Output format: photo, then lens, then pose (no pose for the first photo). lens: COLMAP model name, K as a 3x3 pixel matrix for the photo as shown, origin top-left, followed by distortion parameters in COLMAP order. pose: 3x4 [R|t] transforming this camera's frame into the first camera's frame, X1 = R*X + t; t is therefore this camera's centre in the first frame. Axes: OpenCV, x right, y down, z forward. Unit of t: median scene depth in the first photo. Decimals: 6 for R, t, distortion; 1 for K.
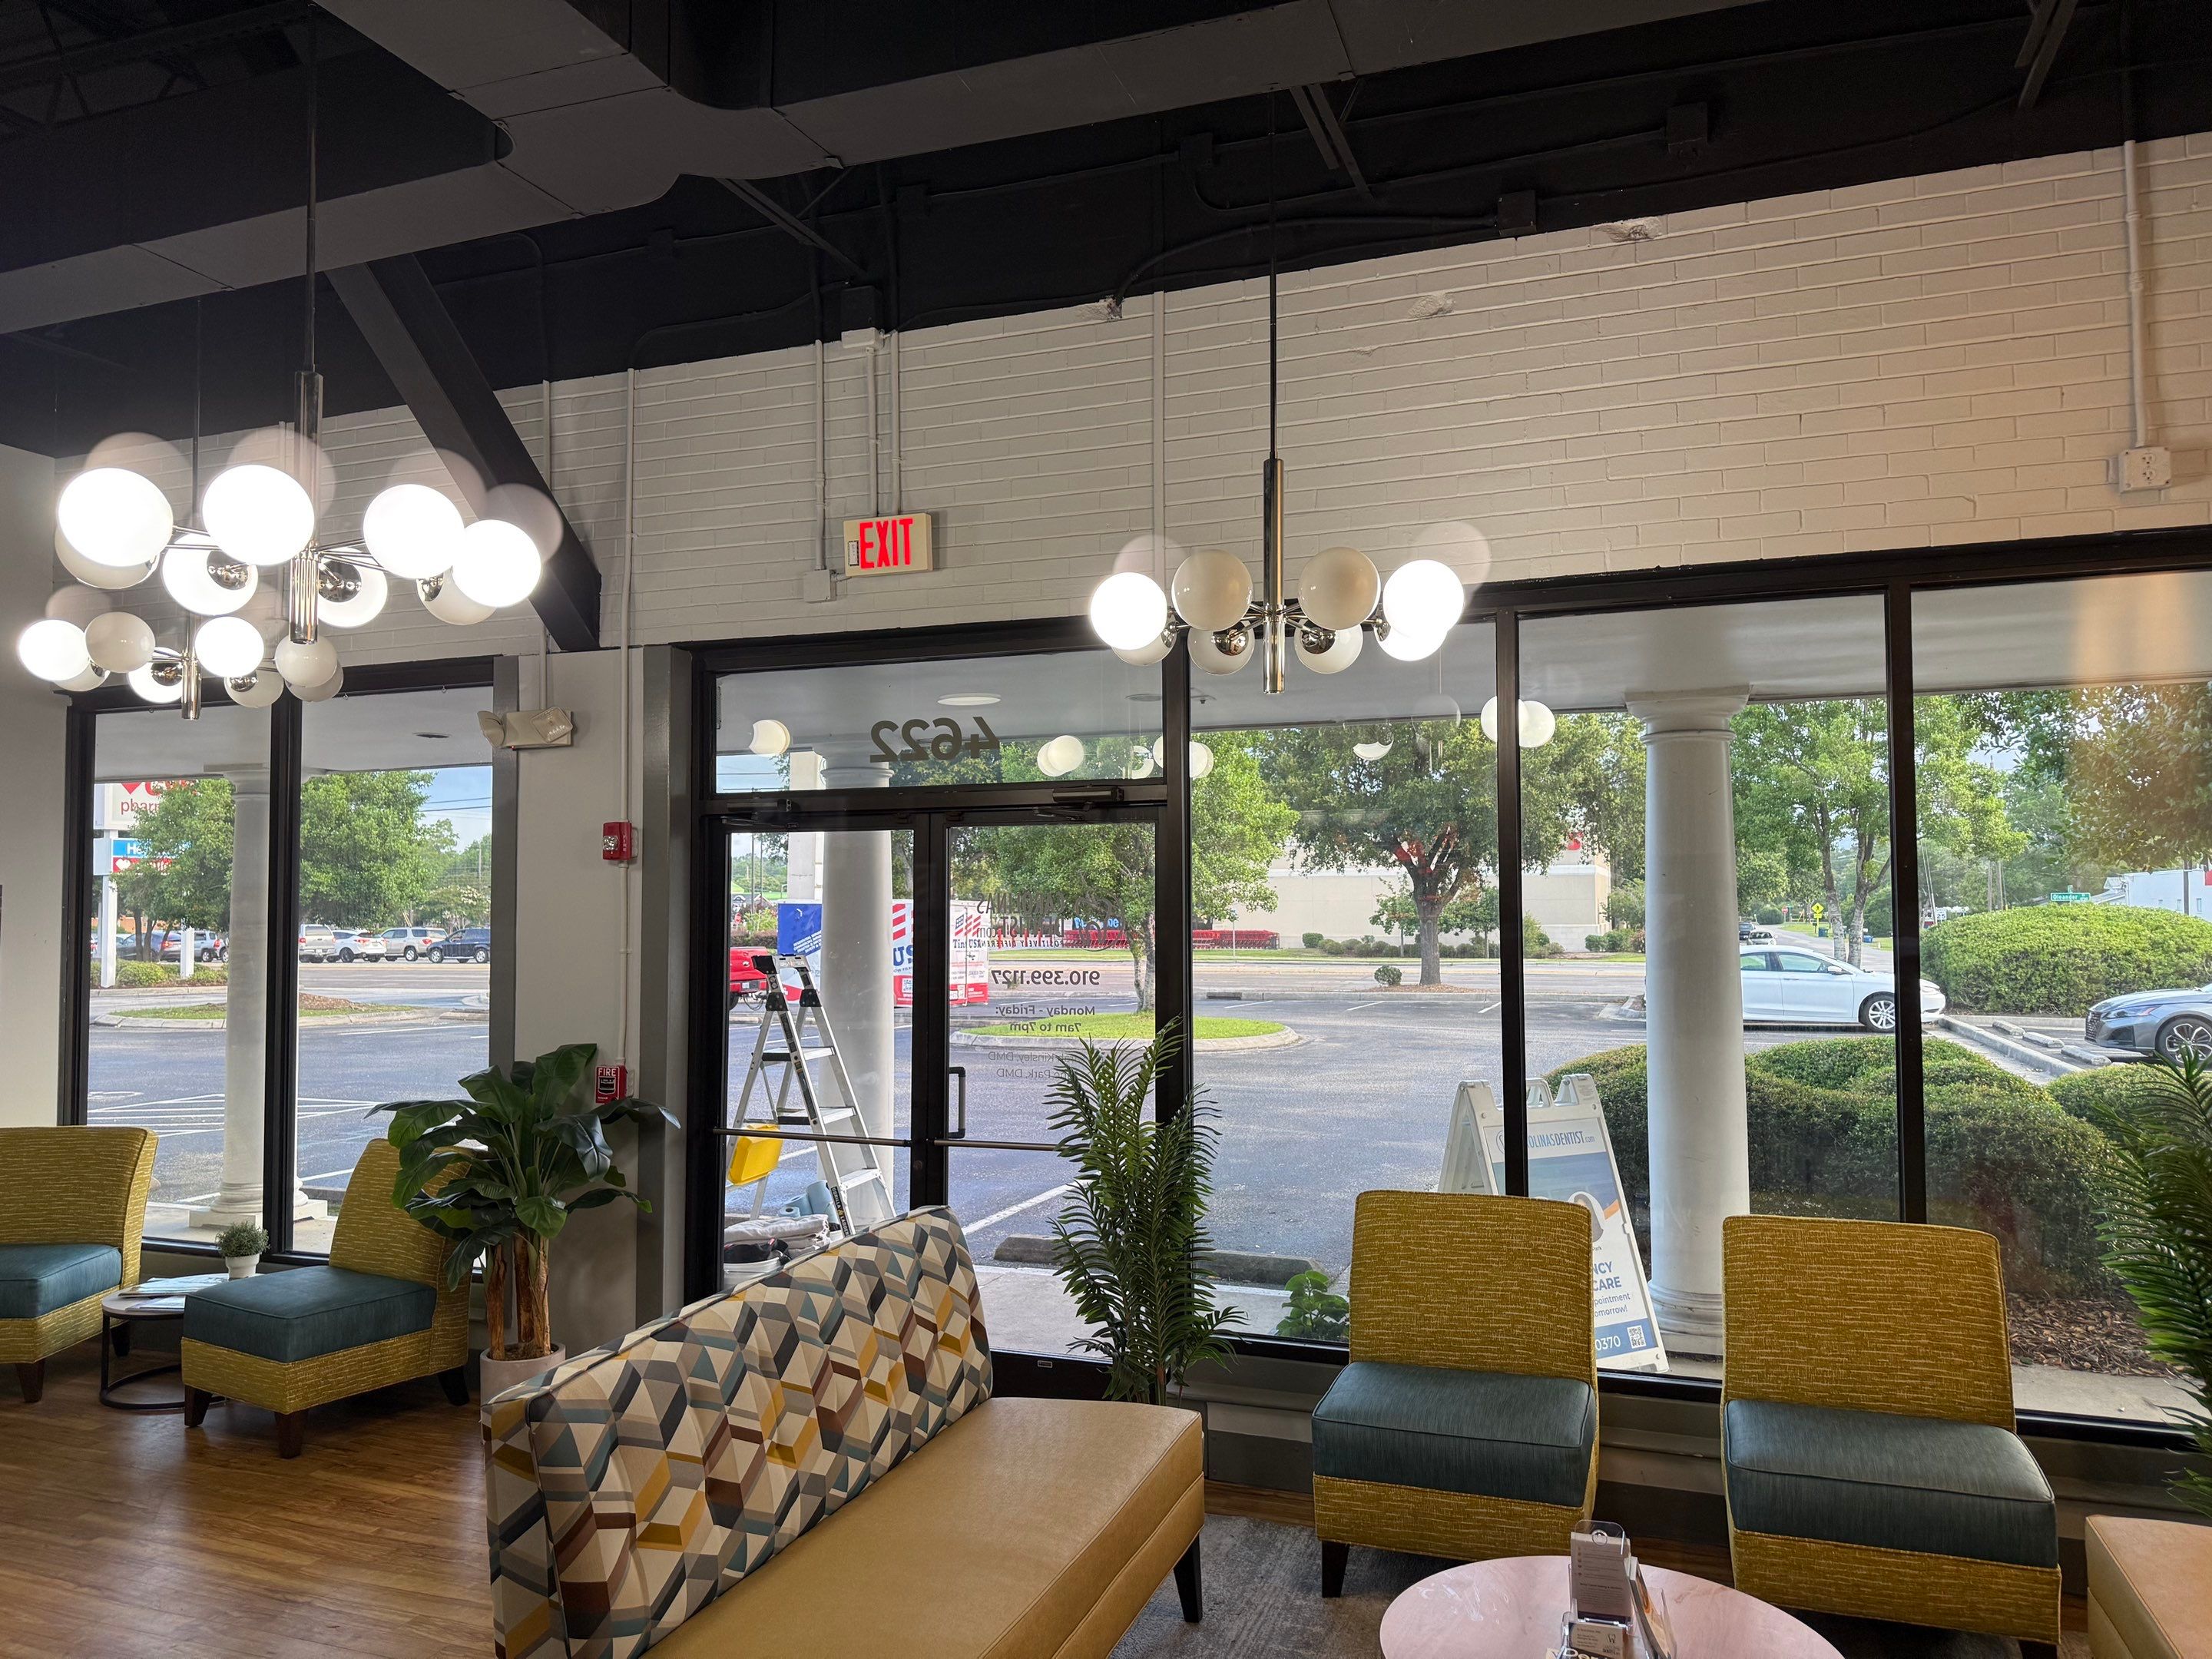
lens RADIAL K [[1560.9, 0, 1102.2], [0, 1560.9, 844.5], [0, 0, 1]] dist [0.052190, -0.032760]
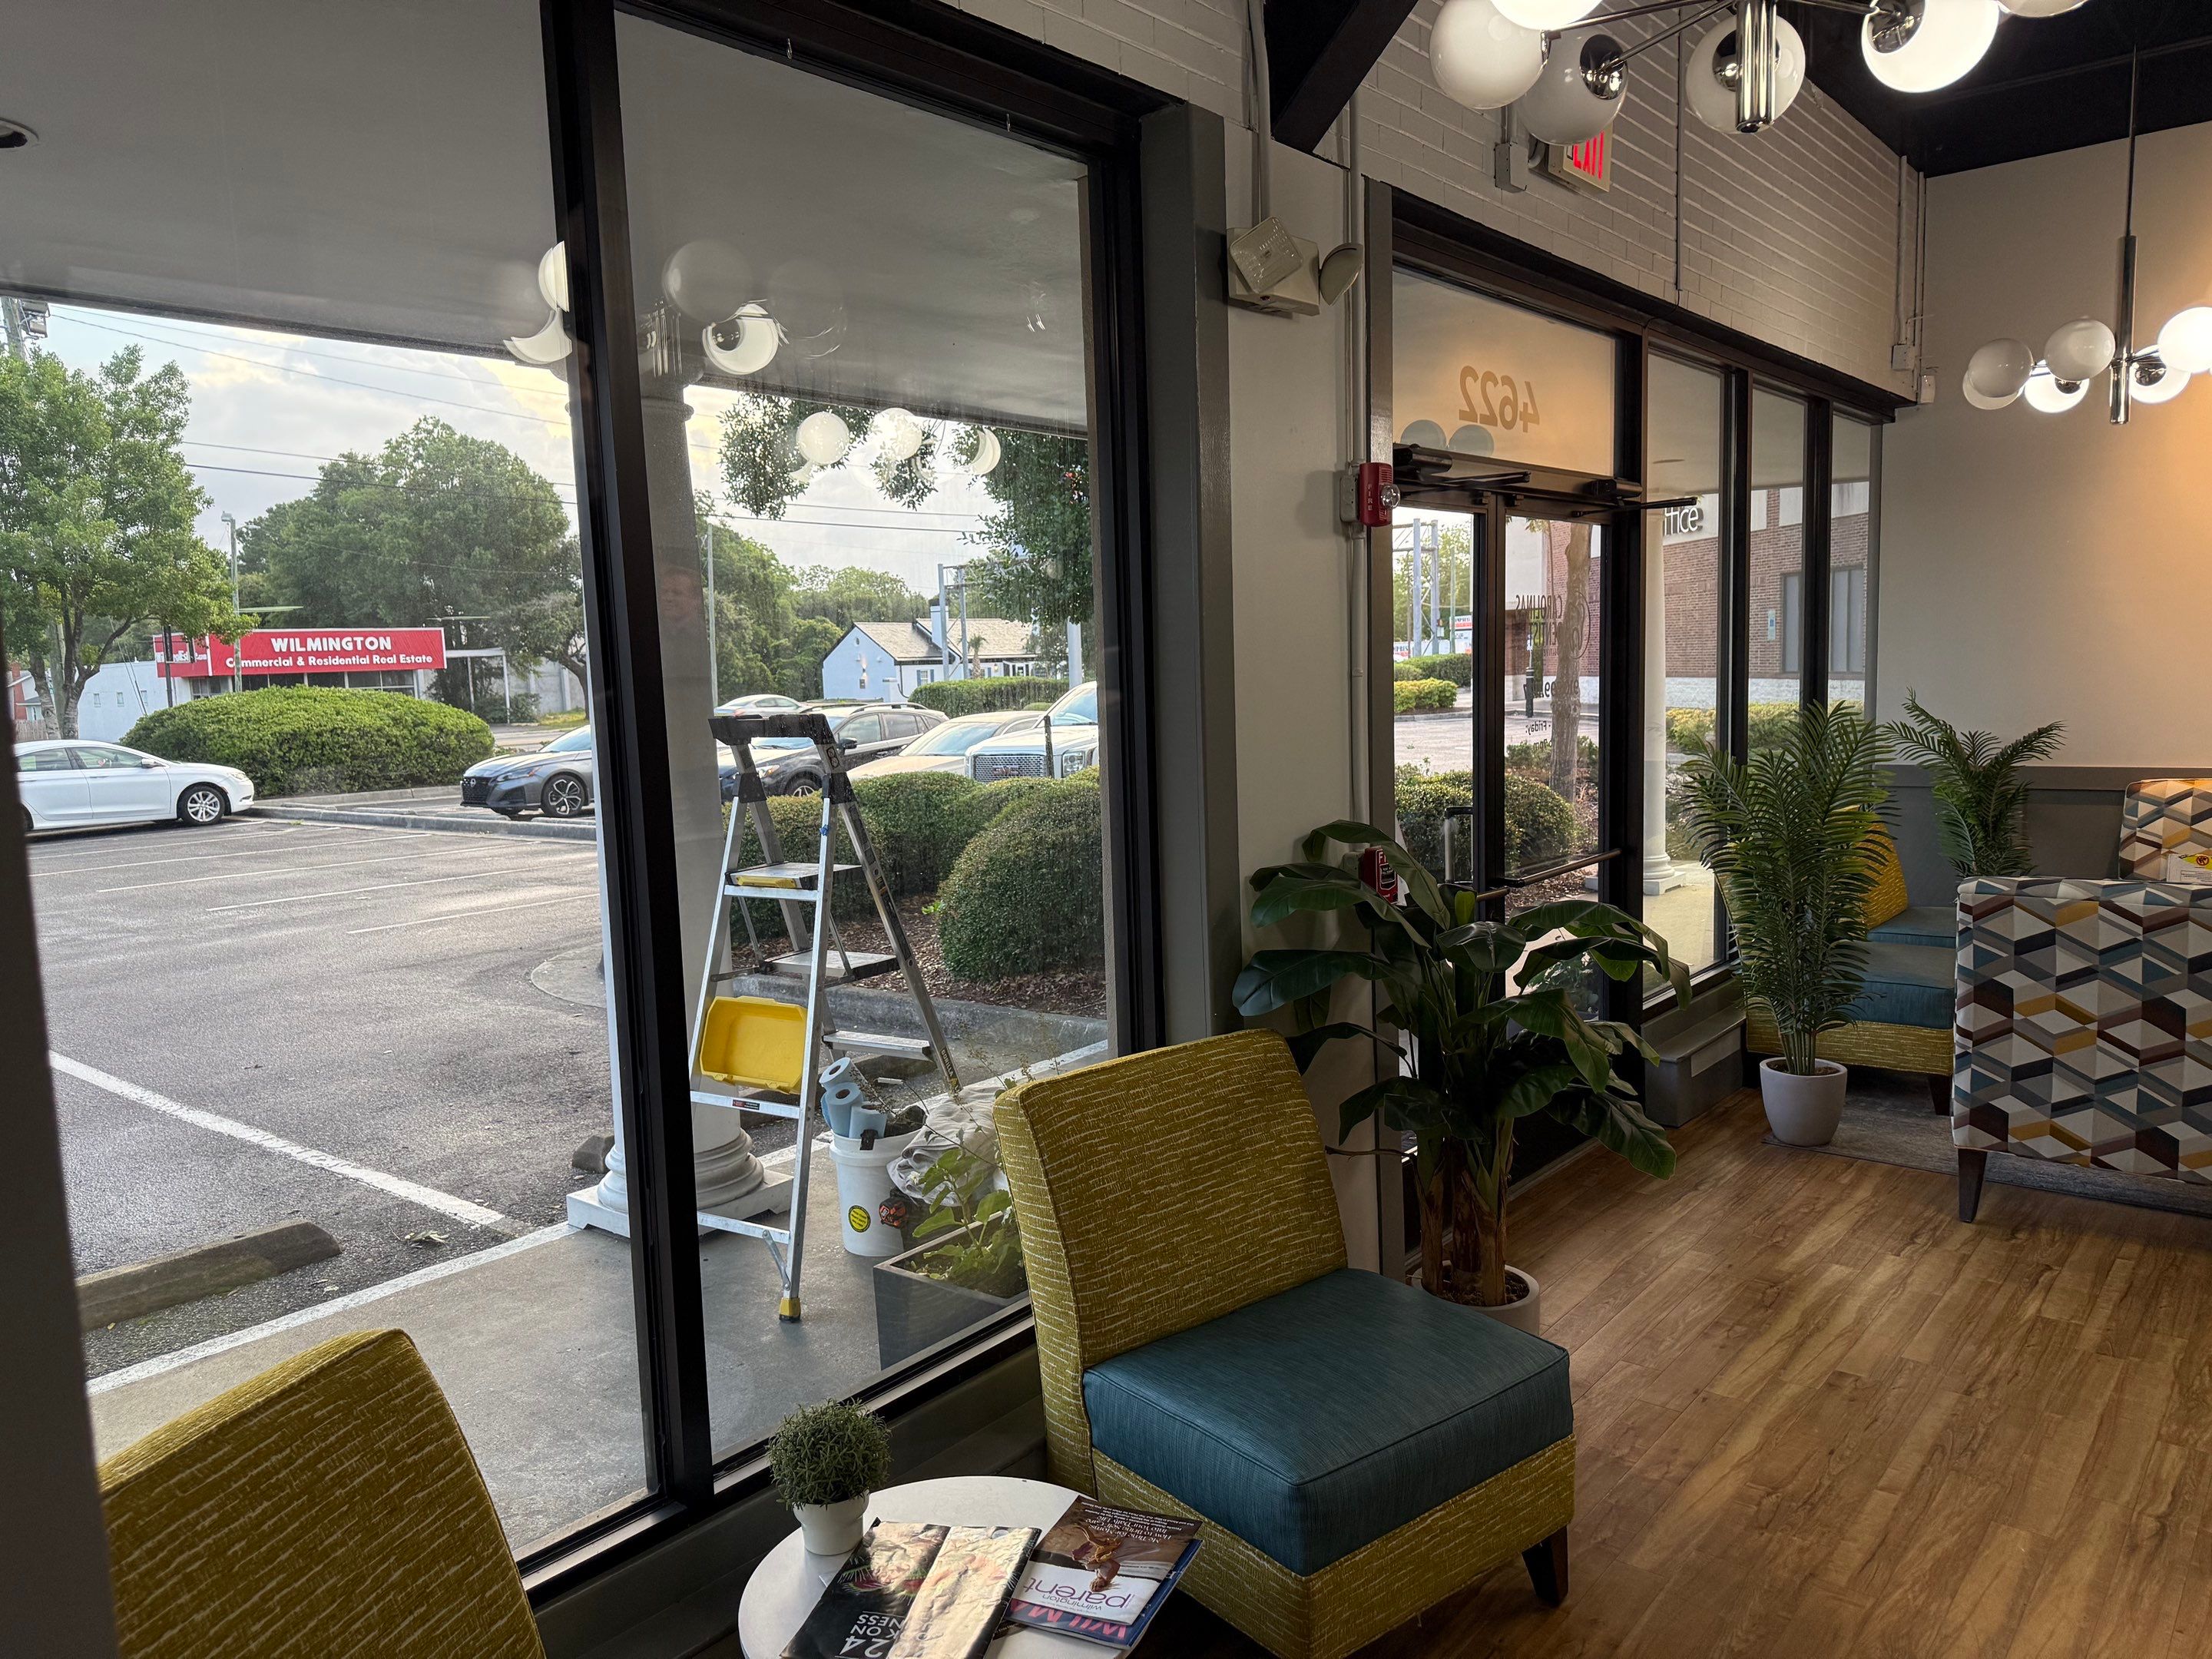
lens RADIAL K [[1552.3, 0, 1084.3], [0, 1552.3, 836.5], [0, 0, 1]] dist [0.029766, -0.028104]
pose [[0.338456, -0.111716, 0.934327, -0.949737], [-0.002230, 0.992829, 0.119519, 0.060711], [-0.940979, -0.042535, 0.335780, 0.902147]]
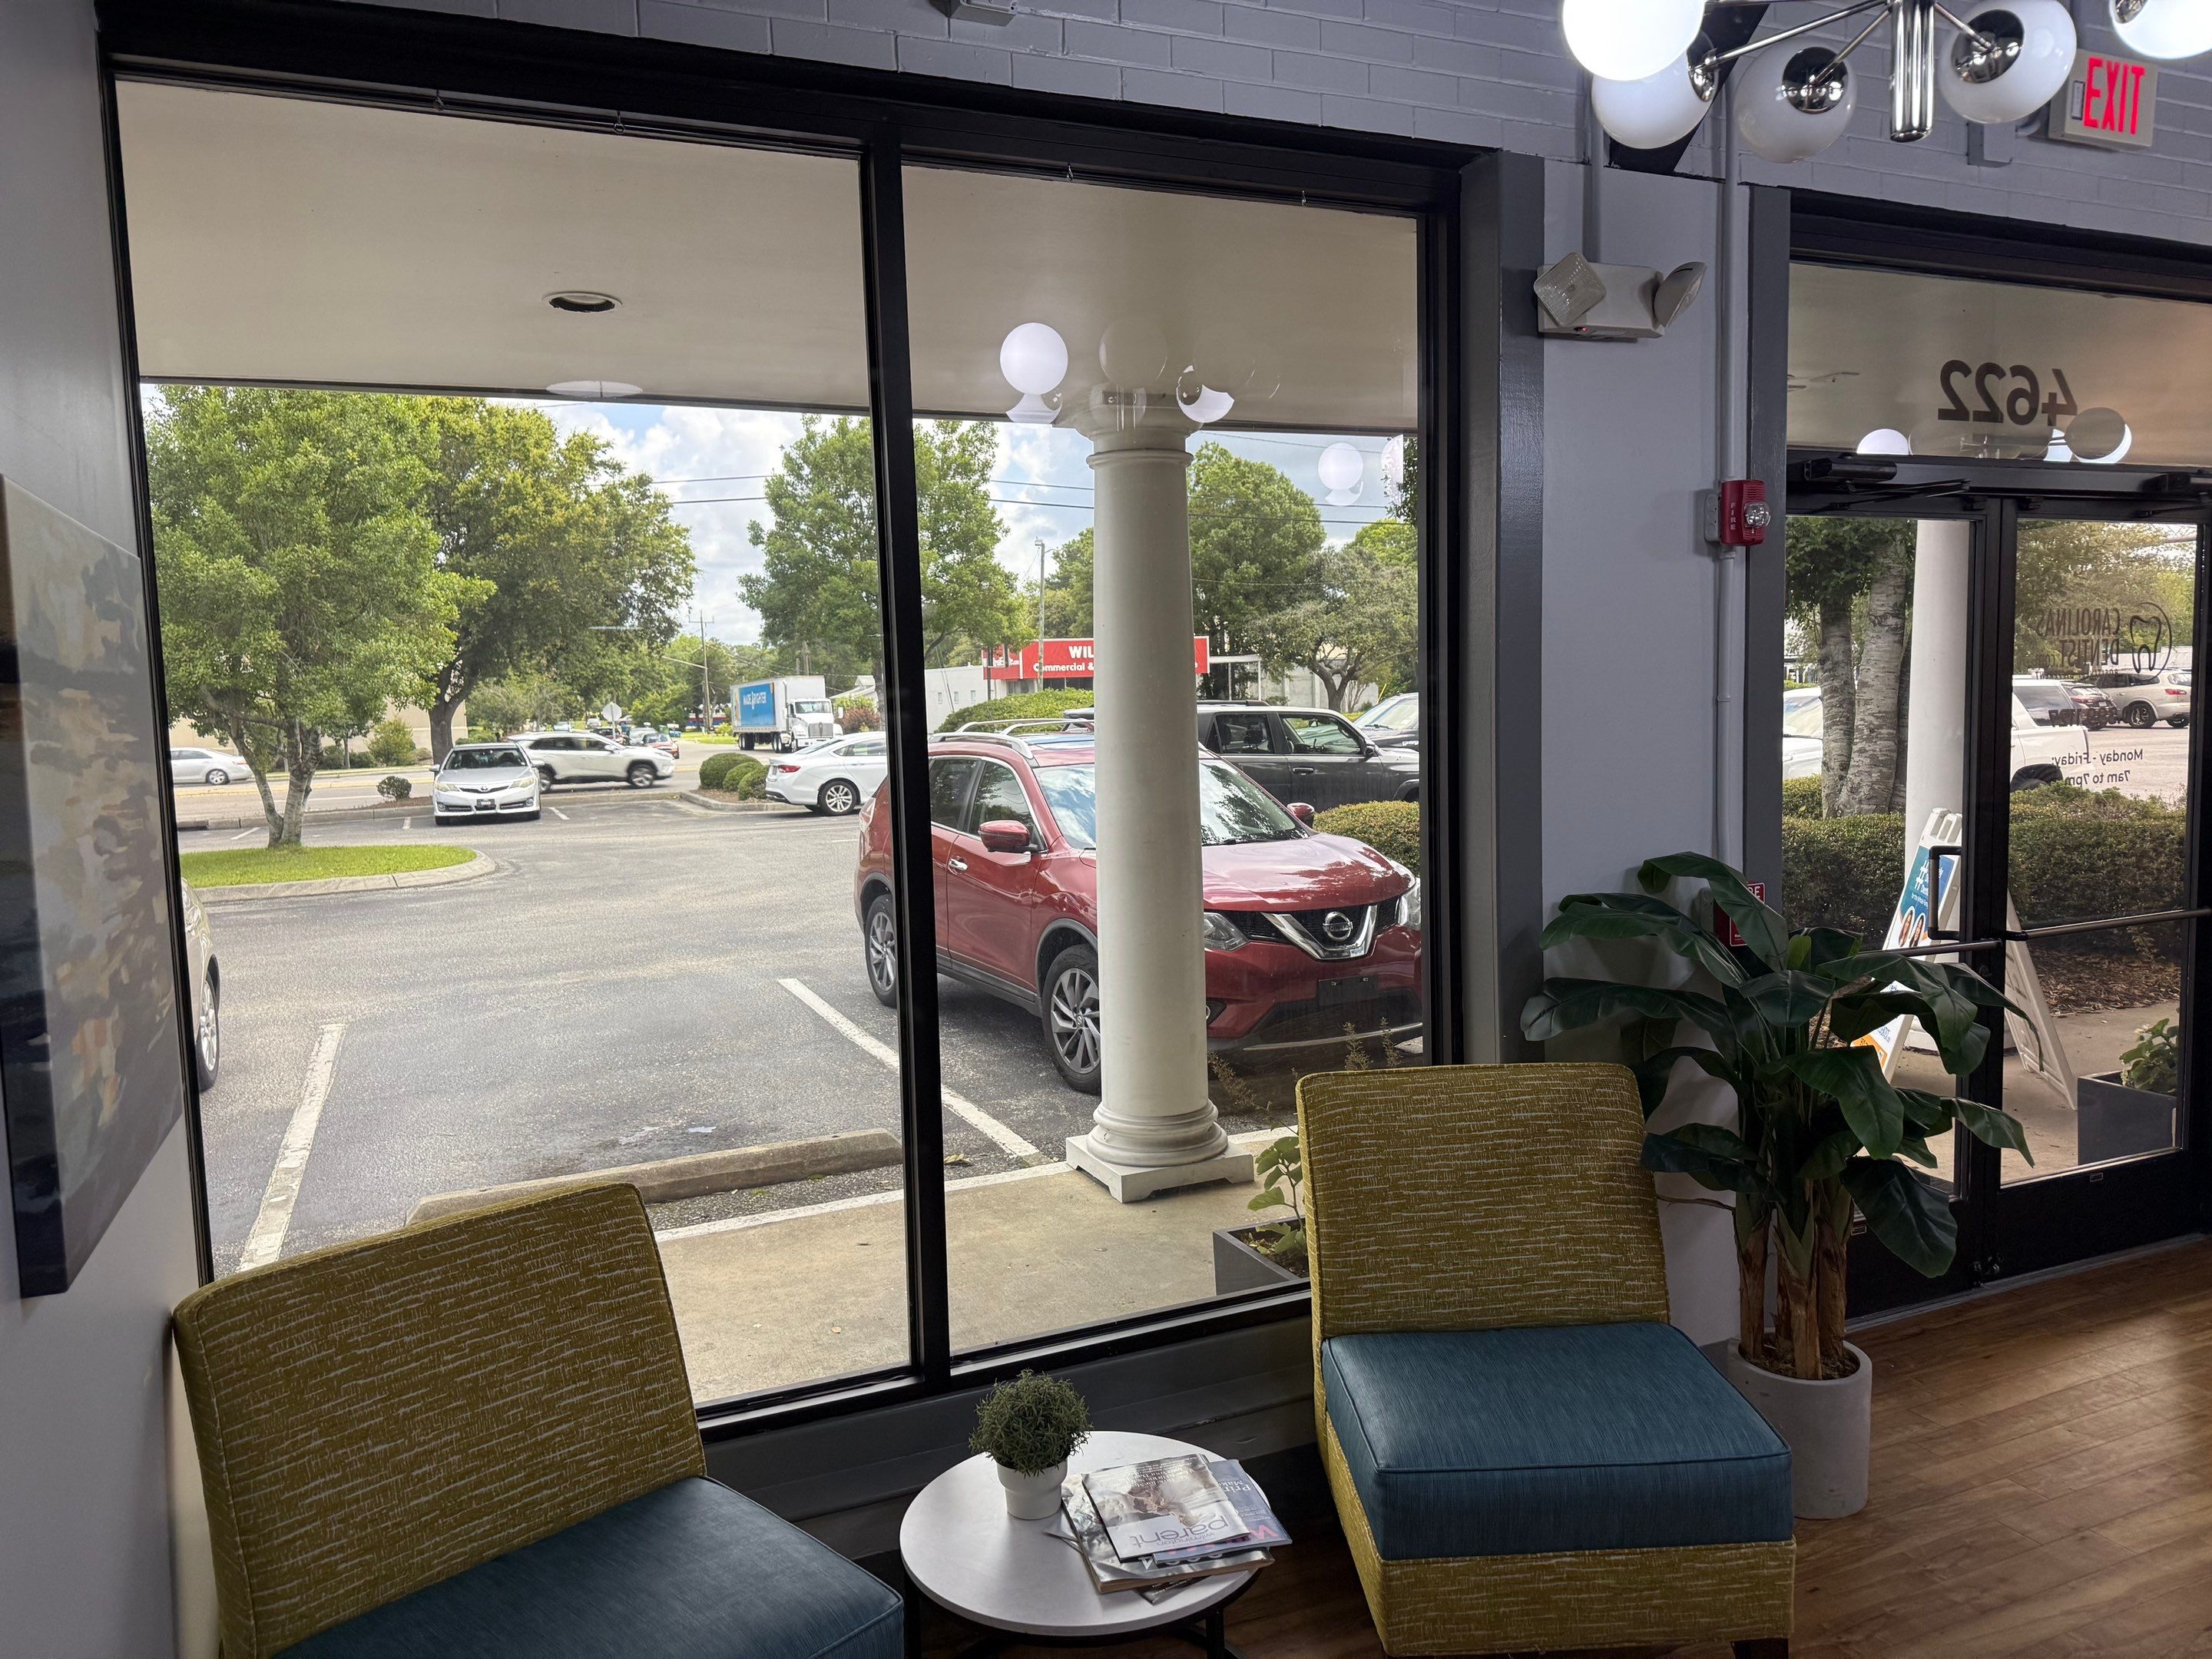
lens RADIAL K [[1539.3, 0, 1128.7], [0, 1539.3, 829.4], [0, 0, 1]] dist [0.091768, -0.091545]
pose [[0.712880, -0.077463, 0.696994, -0.908388], [-0.003455, 0.993481, 0.113948, 0.051039], [-0.701277, -0.083639, 0.707965, 0.735942]]
